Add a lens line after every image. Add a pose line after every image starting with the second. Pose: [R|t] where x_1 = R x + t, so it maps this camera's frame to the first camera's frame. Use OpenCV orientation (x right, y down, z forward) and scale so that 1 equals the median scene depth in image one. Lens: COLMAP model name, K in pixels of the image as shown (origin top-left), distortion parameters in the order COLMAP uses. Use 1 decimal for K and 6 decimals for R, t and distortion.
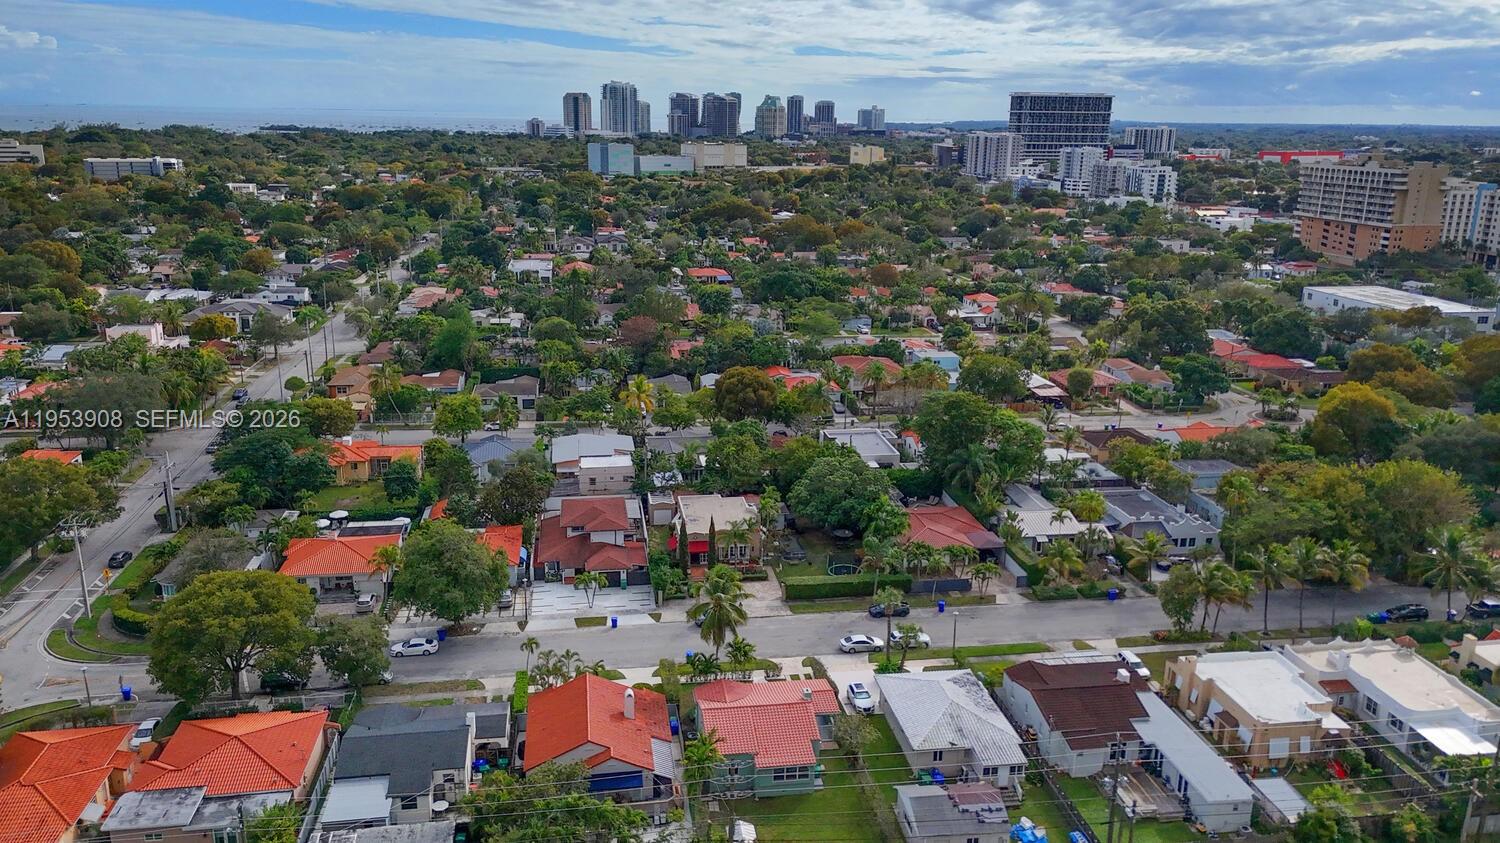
lens RADIAL K [[1123.8, 0, 759.0], [0, 1123.8, 420.4], [0, 0, 1]] dist [0.066582, -0.066974]
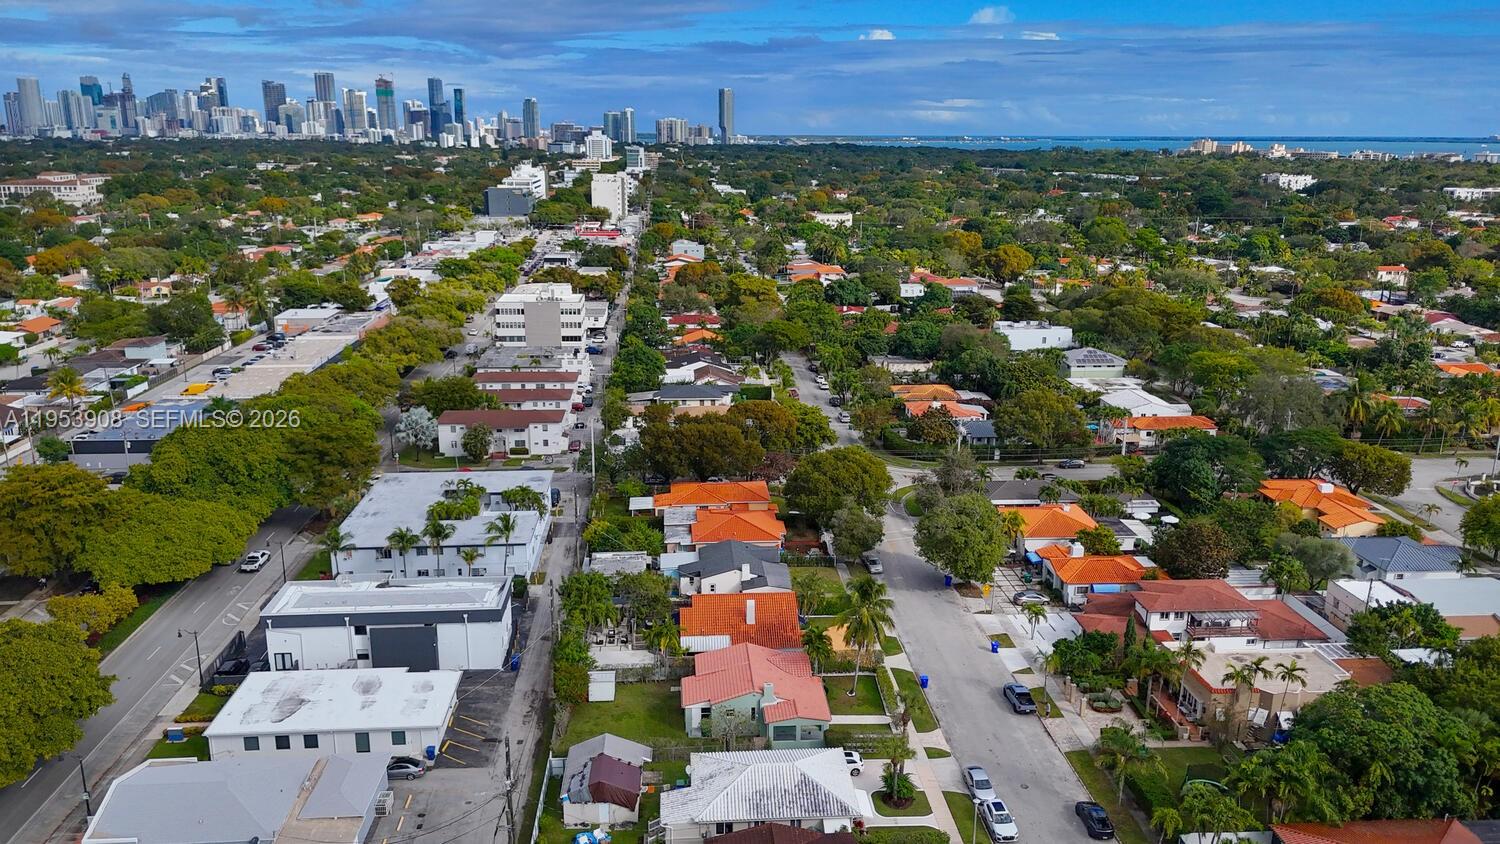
lens RADIAL K [[1123.8, 0, 759.0], [0, 1123.8, 420.9], [0, 0, 1]] dist [0.066582, -0.066974]
pose [[-0.090298, 0.231795, -0.968564, 0.663361], [-0.268689, 0.930805, 0.247808, -0.160714], [0.958985, 0.282619, -0.021769, 0.636452]]
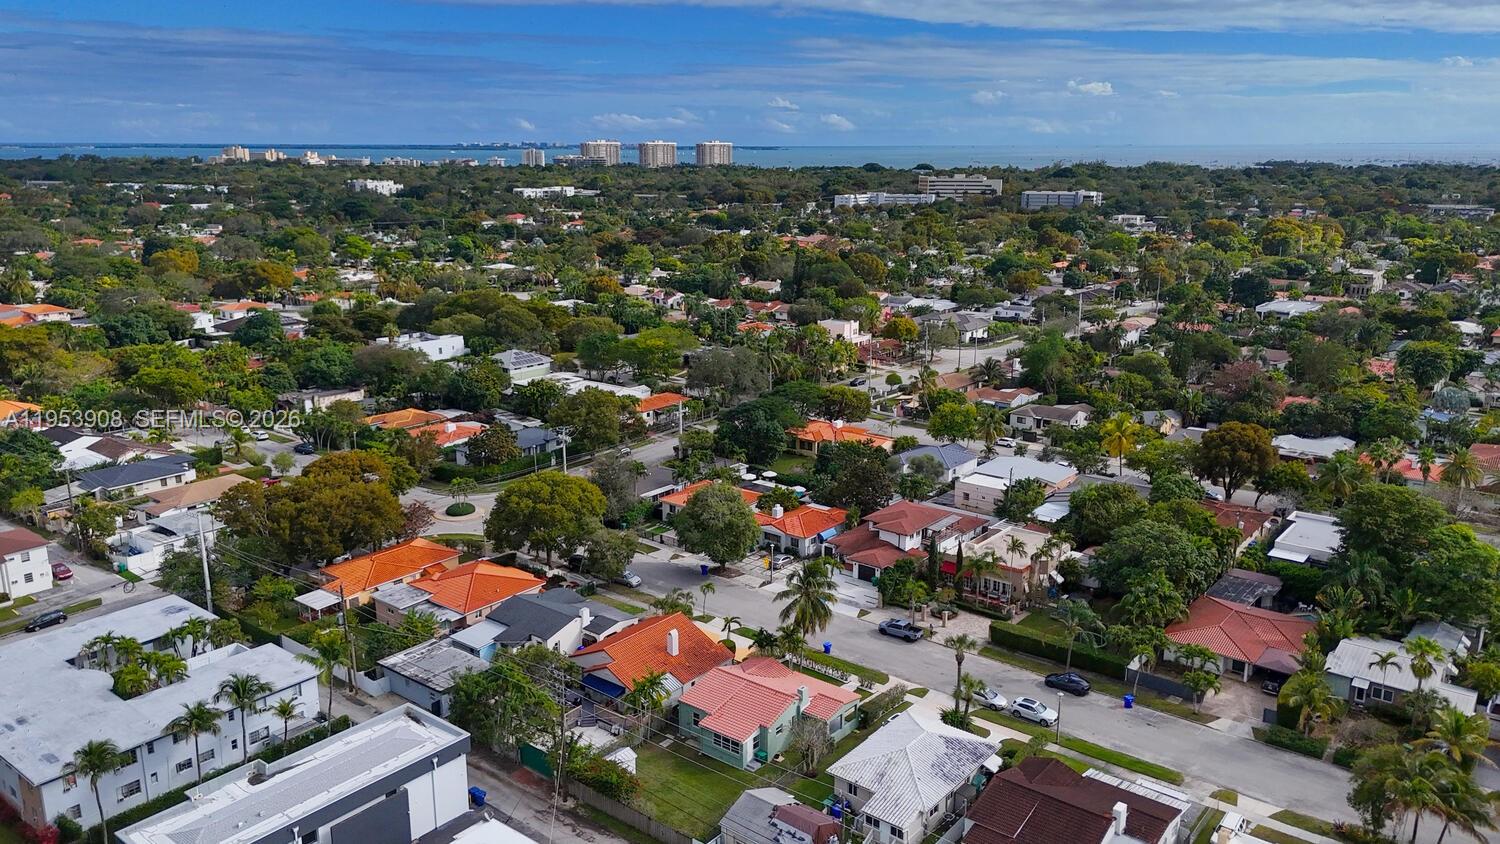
lens RADIAL K [[1123.8, 0, 759.0], [0, 1123.8, 420.9], [0, 0, 1]] dist [0.066582, -0.066974]
pose [[0.671596, 0.162799, -0.722810, 0.490876], [-0.184246, 0.981613, 0.049898, -0.032232], [0.717643, 0.099664, 0.689243, 0.153059]]
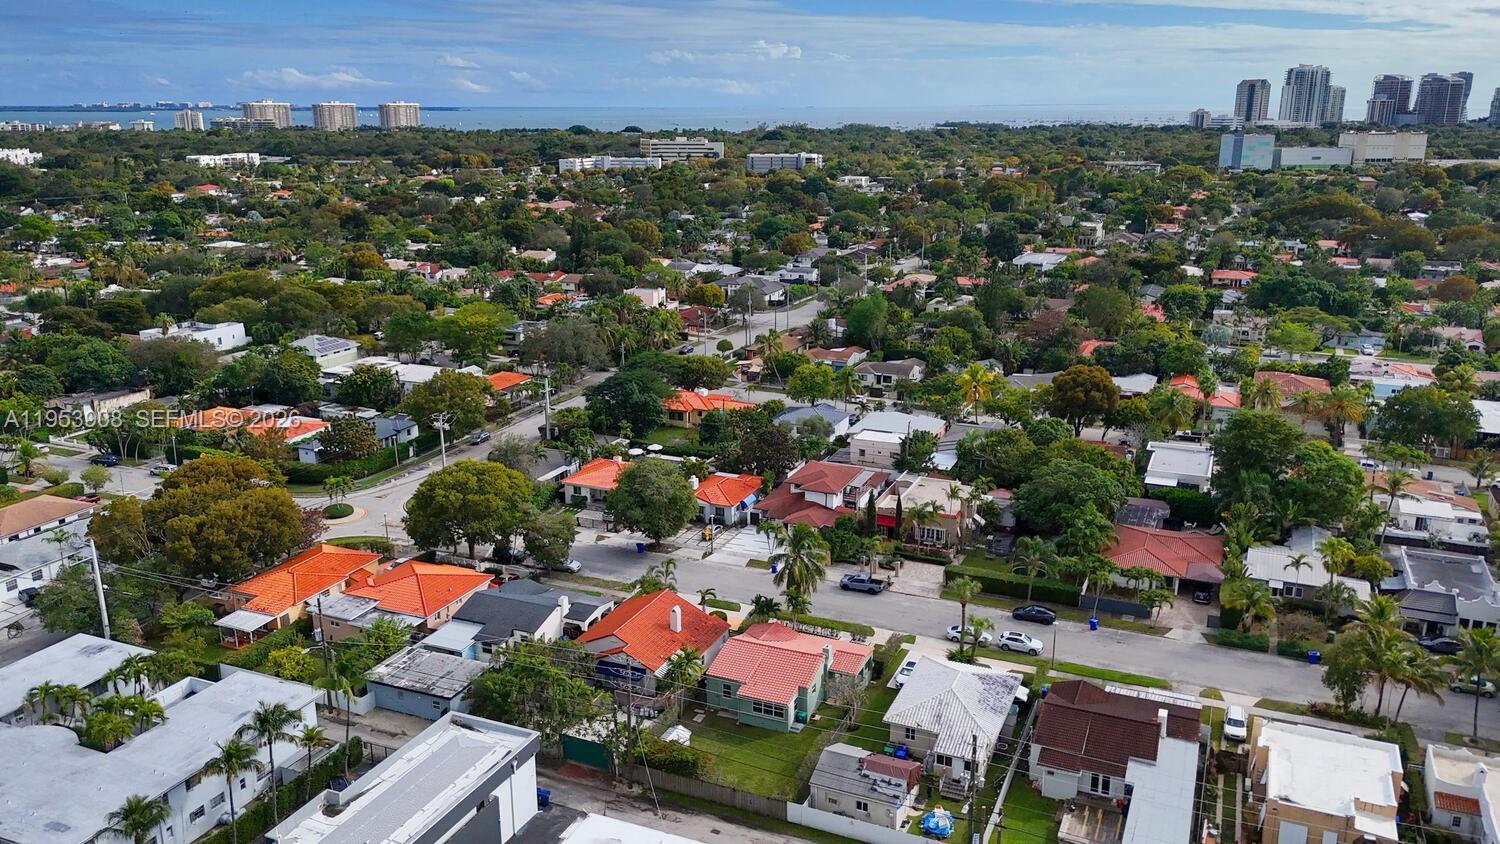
lens RADIAL K [[1151.6, 0, 756.1], [0, 1151.6, 423.9], [0, 0, 1]] dist [0.071765, -0.074142]
pose [[0.841951, 0.126954, -0.524405, 0.357500], [-0.126003, 0.991314, 0.037687, -0.001235], [0.524635, 0.034346, 0.850634, 0.020408]]
